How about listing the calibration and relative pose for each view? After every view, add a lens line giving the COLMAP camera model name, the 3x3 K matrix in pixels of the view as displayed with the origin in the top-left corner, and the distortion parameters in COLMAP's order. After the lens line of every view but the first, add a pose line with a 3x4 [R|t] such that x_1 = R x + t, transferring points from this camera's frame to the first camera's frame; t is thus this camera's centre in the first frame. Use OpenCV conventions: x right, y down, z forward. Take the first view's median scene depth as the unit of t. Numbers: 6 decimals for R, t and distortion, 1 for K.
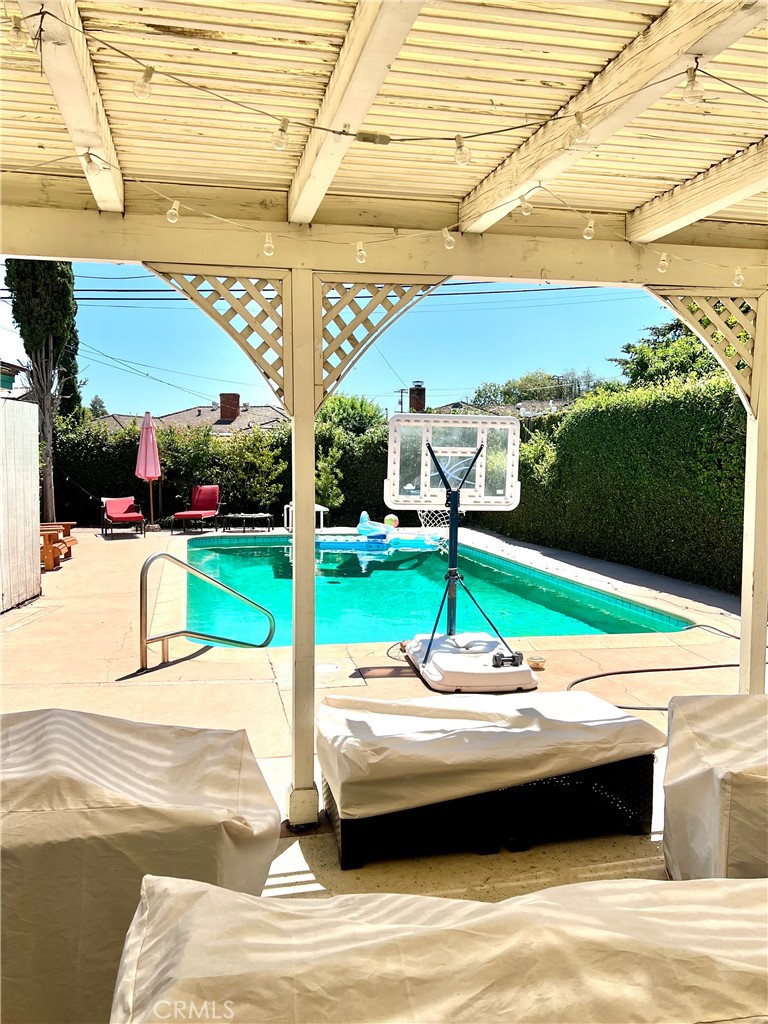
lens RADIAL K [[861.5, 0, 383.3], [0, 861.5, 512.8], [0, 0, 1]] dist [0.060745, 0.000289]
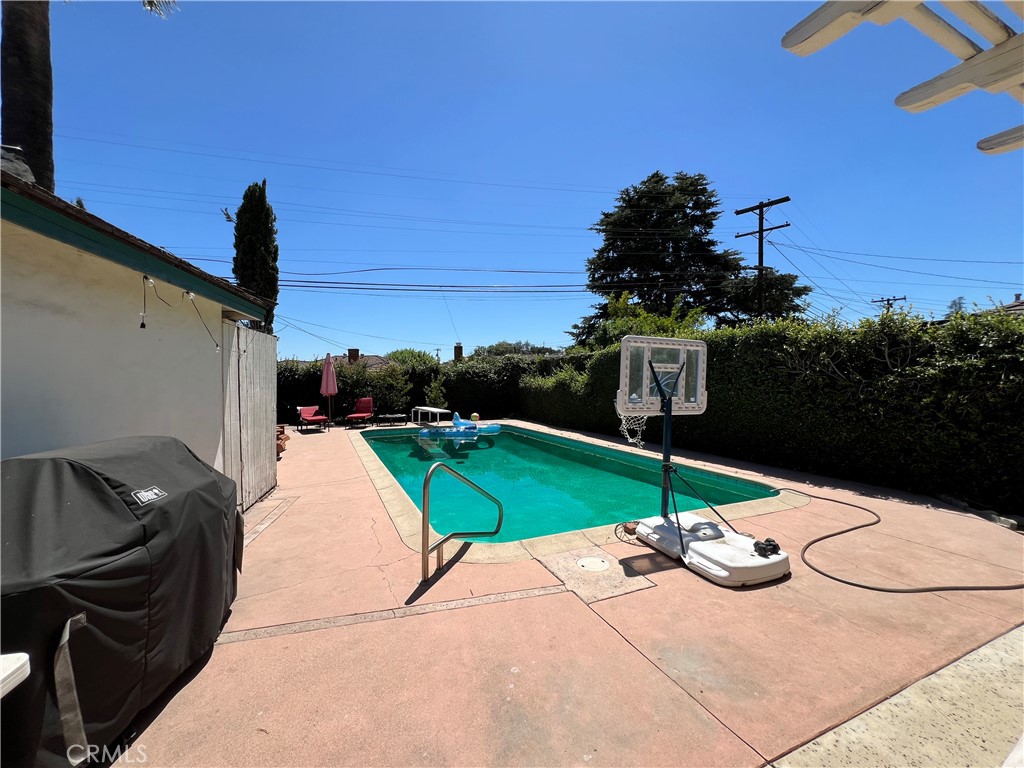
lens RADIAL K [[410.8, 0, 509.7], [0, 410.8, 383.2], [0, 0, 1]] dist [-0.002970, 0.000083]
pose [[0.977019, -0.005627, 0.213079, -0.109547], [0.019216, 0.997906, -0.061760, -0.006676], [-0.212285, 0.064436, 0.975081, 0.195454]]
